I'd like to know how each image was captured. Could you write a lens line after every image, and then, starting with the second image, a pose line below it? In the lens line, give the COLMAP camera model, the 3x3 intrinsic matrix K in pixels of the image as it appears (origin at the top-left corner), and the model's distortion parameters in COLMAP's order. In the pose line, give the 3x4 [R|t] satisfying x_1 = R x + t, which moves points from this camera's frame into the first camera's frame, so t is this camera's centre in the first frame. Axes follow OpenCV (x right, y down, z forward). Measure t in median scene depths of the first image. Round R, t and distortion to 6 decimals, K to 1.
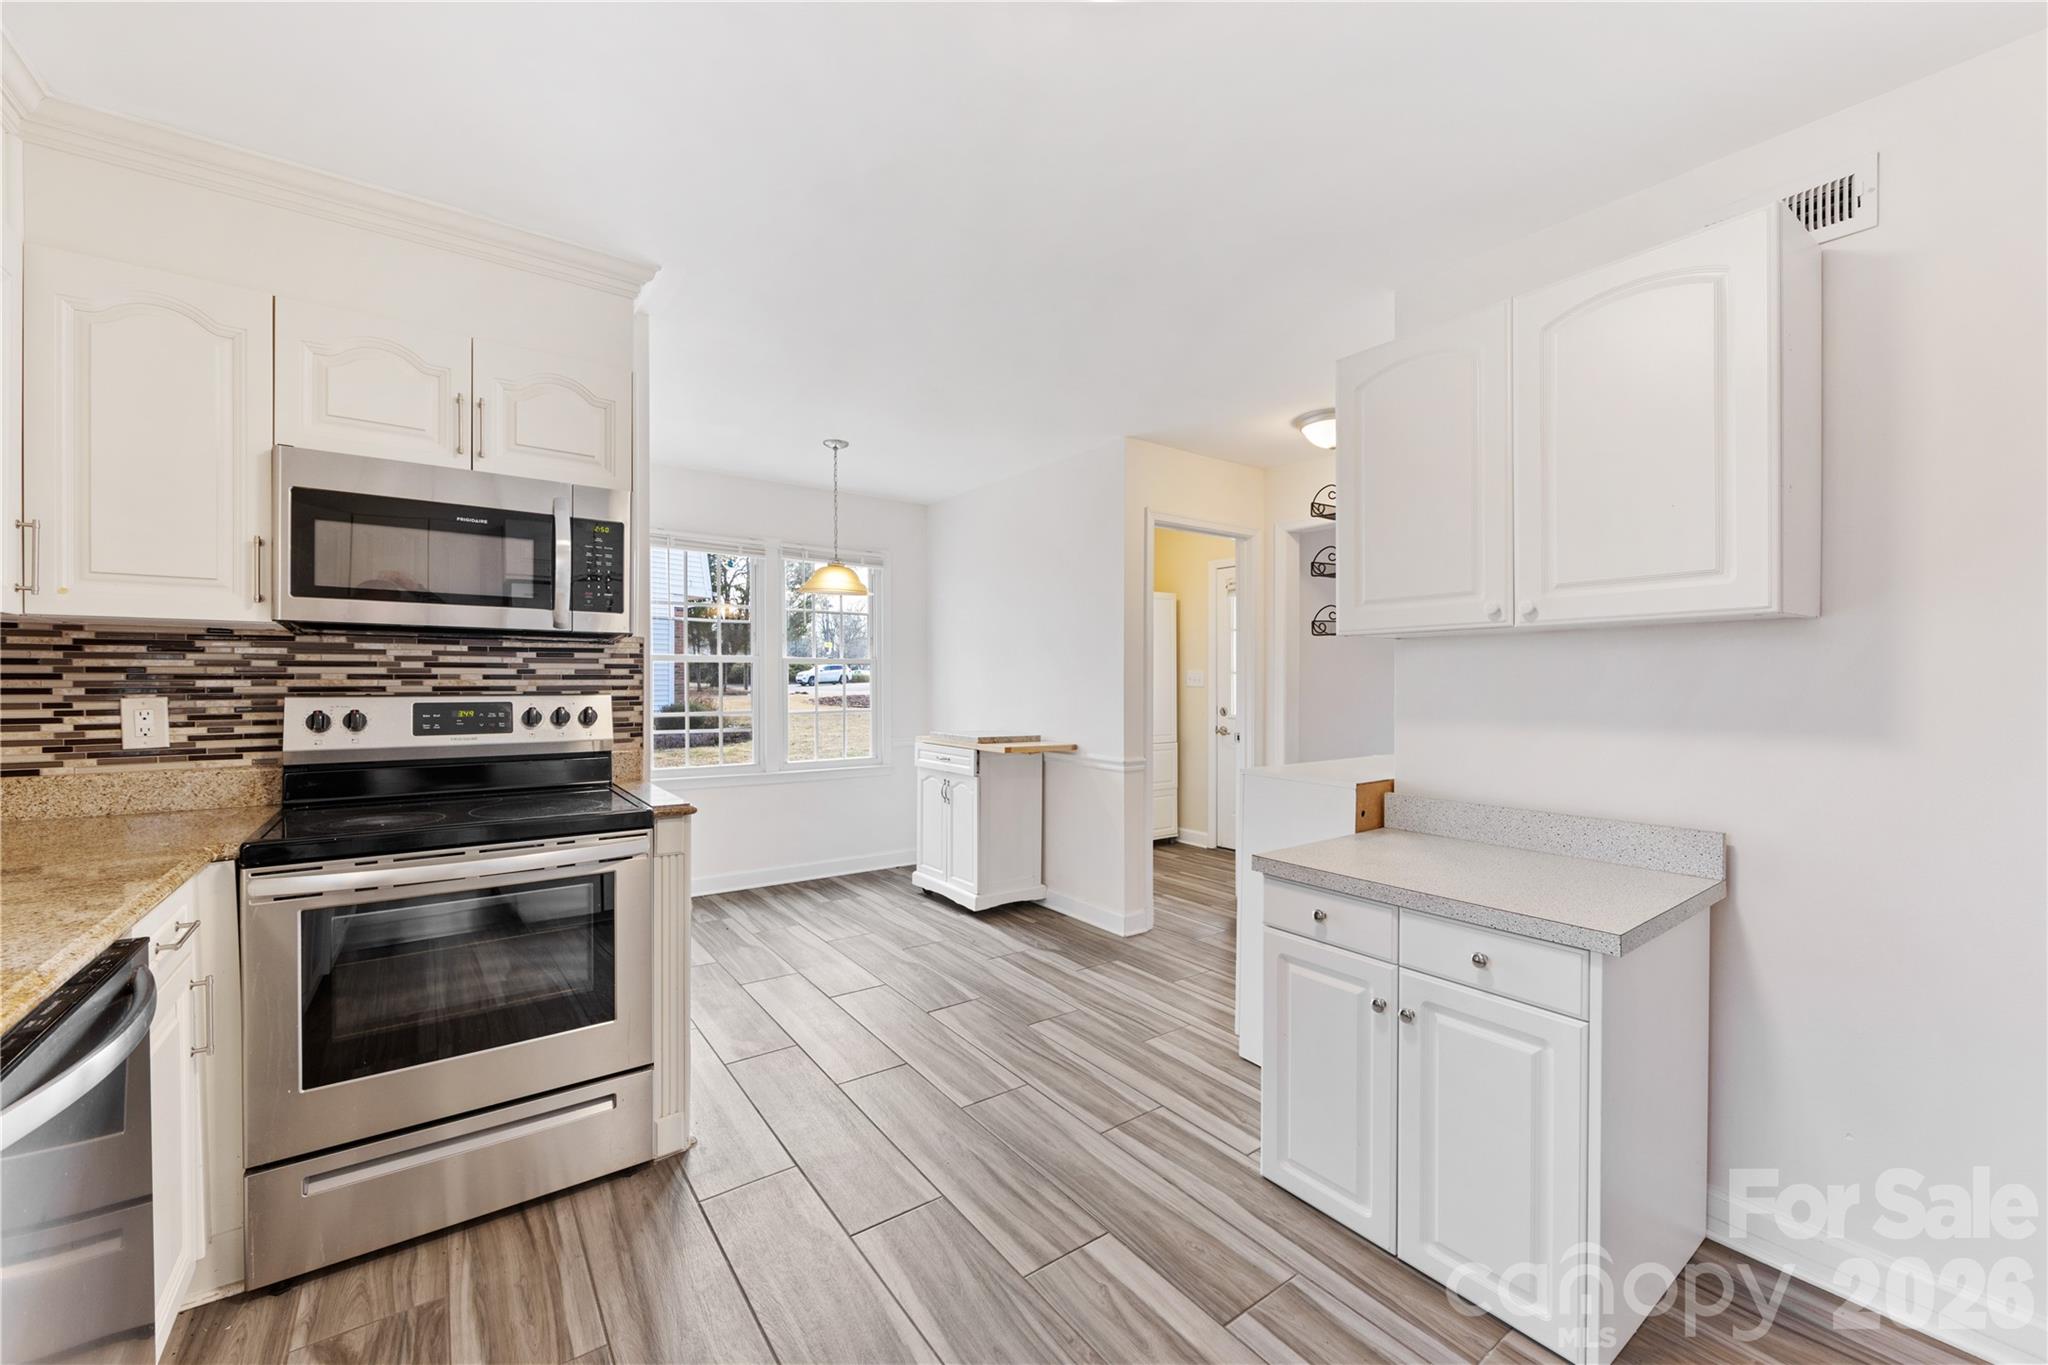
lens RADIAL K [[801.0, 0, 1025.4], [0, 801.0, 687.8], [0, 0, 1]] dist [-0.004008, -0.000273]
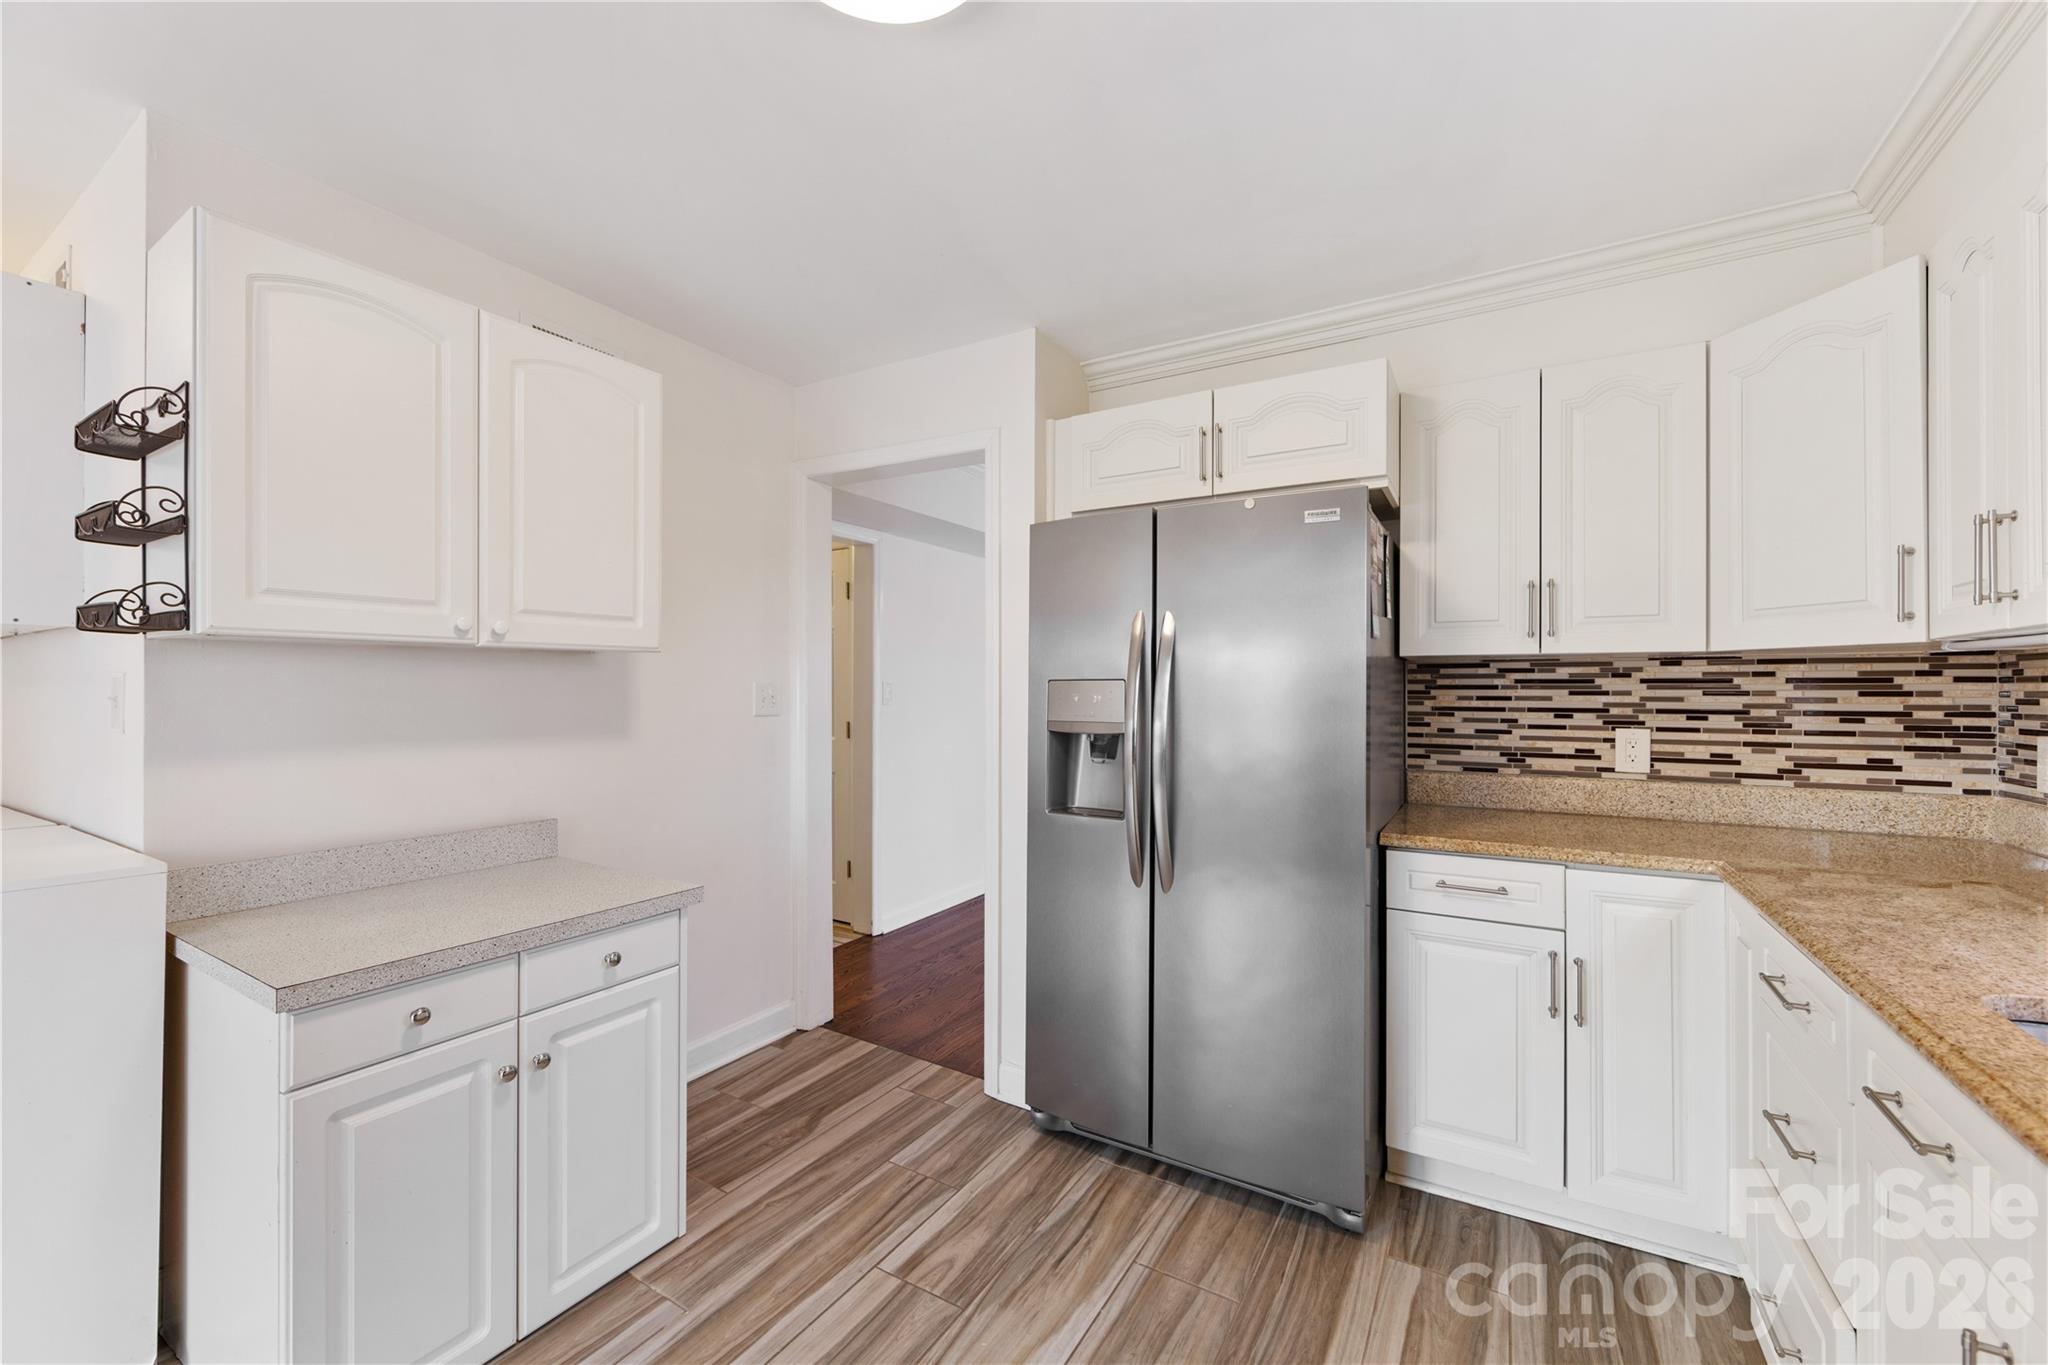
lens RADIAL K [[801.0, 0, 1025.2], [0, 801.0, 690.1], [0, 0, 1]] dist [-0.004008, -0.000273]
pose [[-0.386109, -0.003861, 0.922445, -0.505468], [0.007435, 0.999946, 0.007297, -0.022075], [-0.922423, 0.009675, -0.386059, 0.701540]]
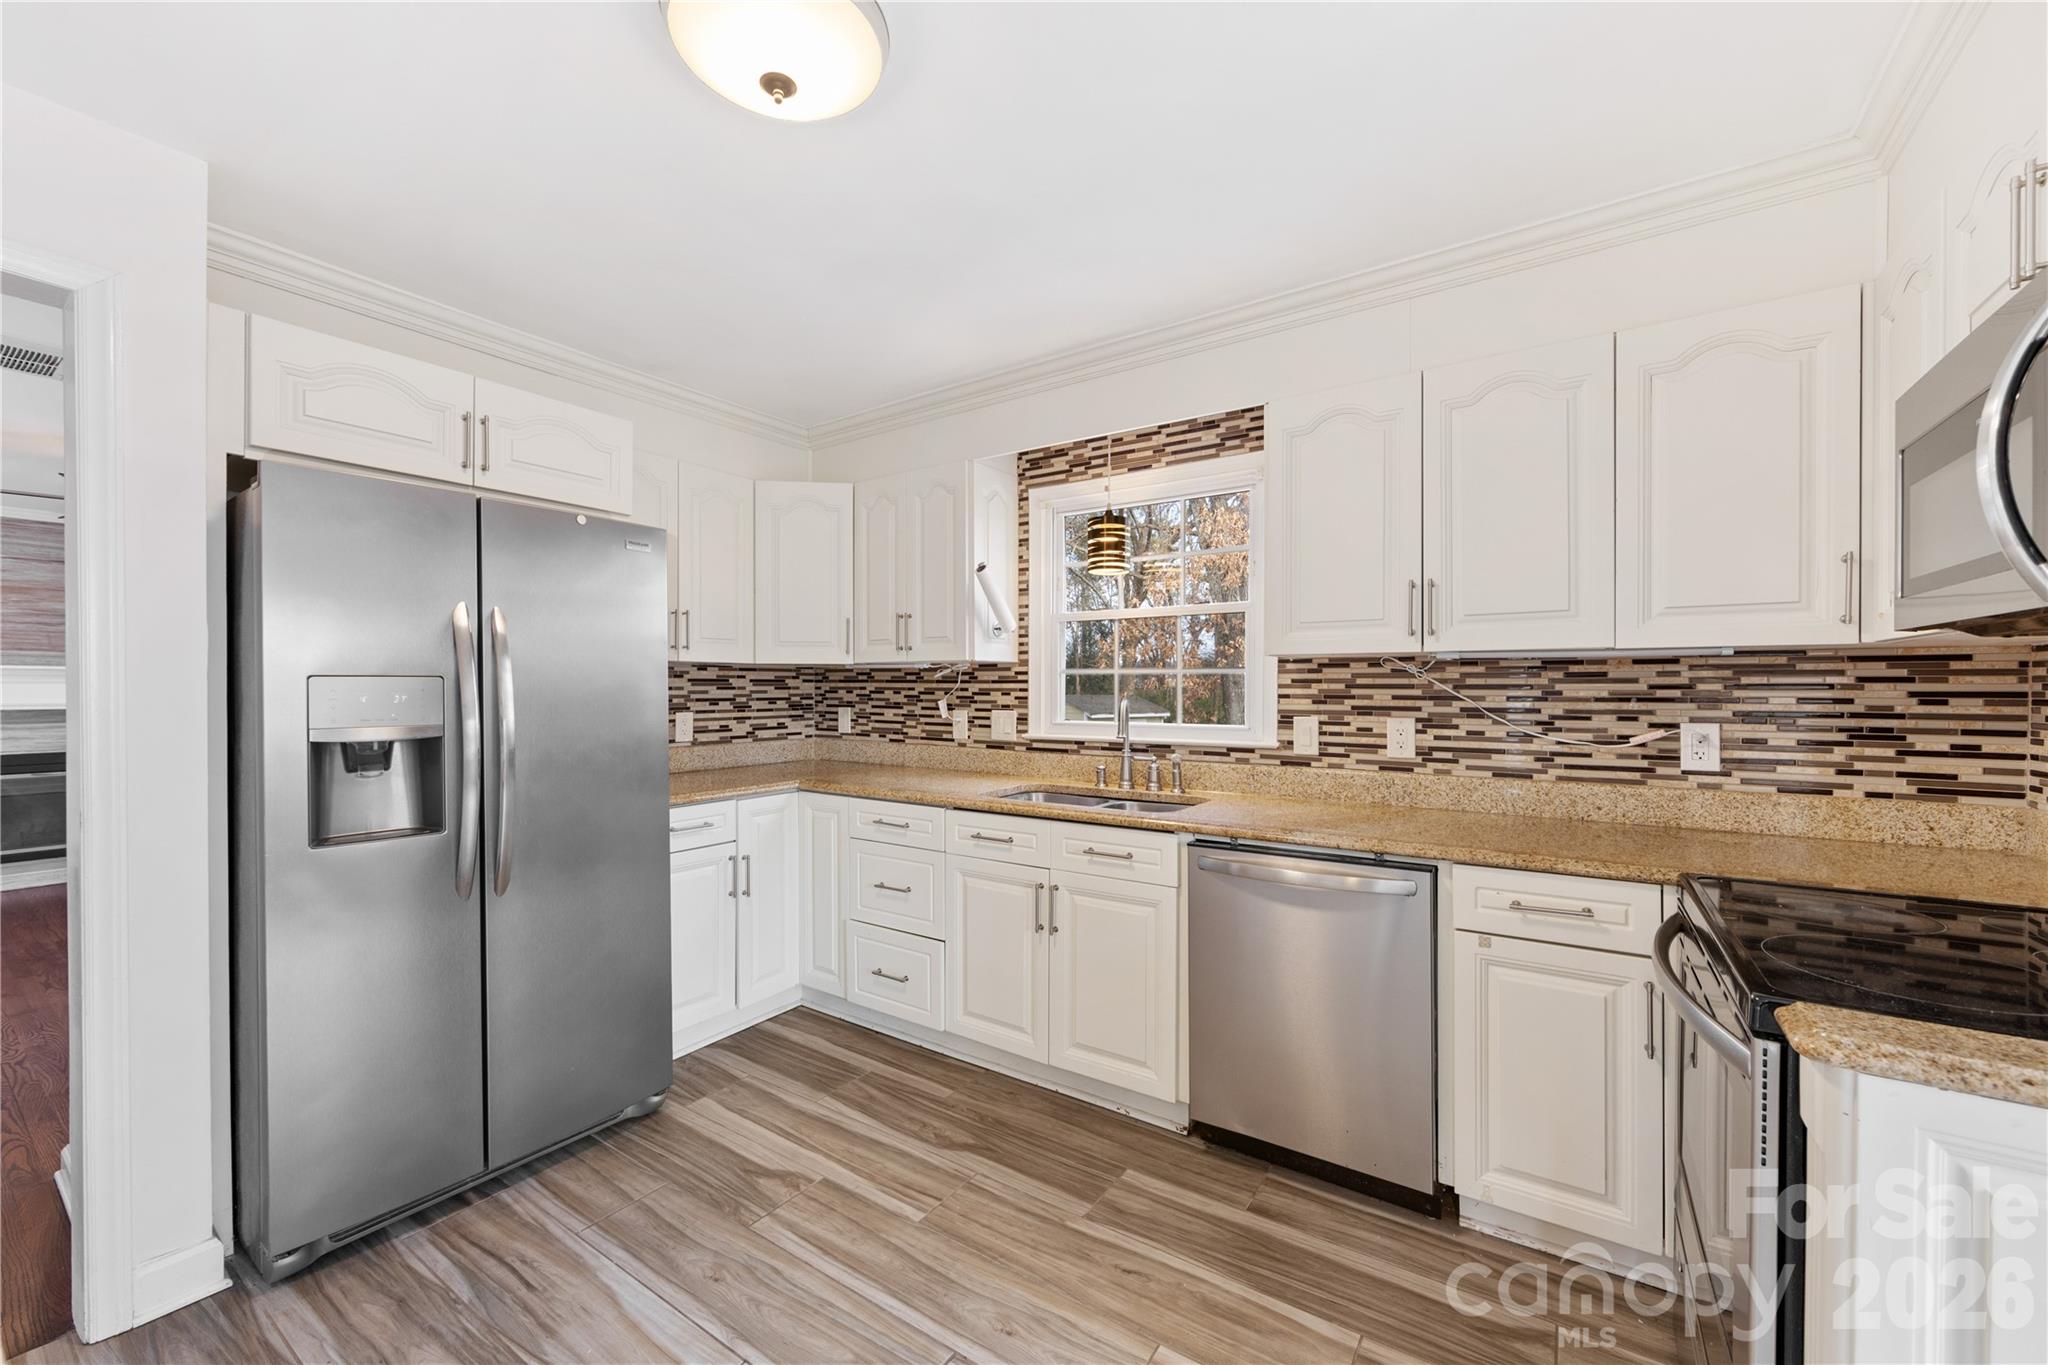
lens RADIAL K [[801.0, 0, 1021.2], [0, 801.0, 692.0], [0, 0, 1]] dist [-0.004008, -0.000273]
pose [[-0.944116, -0.001876, -0.329608, 0.090398], [-0.007887, 0.999826, 0.016899, -0.029441], [0.329518, 0.018554, -0.943967, 1.296065]]
